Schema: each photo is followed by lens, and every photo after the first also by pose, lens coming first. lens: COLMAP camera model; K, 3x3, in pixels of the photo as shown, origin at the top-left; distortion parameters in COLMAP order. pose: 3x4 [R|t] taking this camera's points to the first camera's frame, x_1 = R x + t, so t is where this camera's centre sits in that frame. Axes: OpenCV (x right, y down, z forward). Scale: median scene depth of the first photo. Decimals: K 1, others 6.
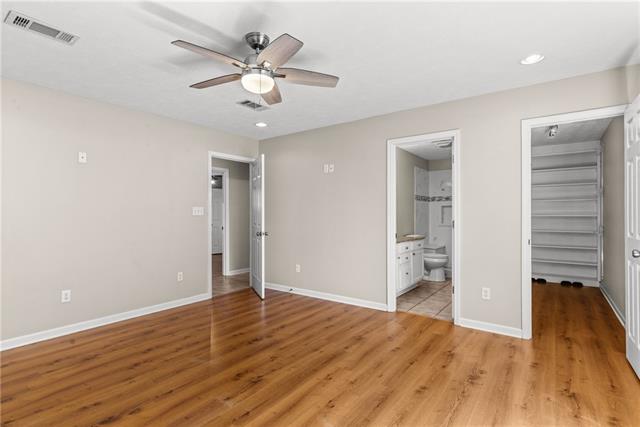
lens RADIAL K [[312.6, 0, 317.1], [0, 312.6, 214.5], [0, 0, 1]] dist [-0.000083, 0.000054]
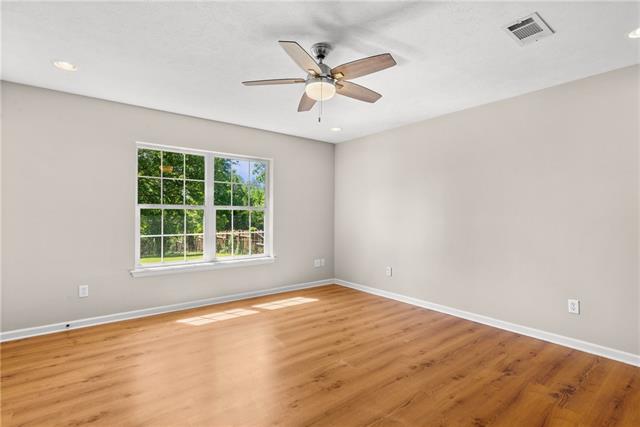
lens RADIAL K [[312.6, 0, 319.6], [0, 312.6, 214.6], [0, 0, 1]] dist [-0.000083, 0.000054]
pose [[-0.965248, -0.004470, 0.261298, -0.141087], [-0.006695, 0.999949, -0.007625, 0.002852], [-0.261250, -0.009110, -0.965228, 0.613234]]
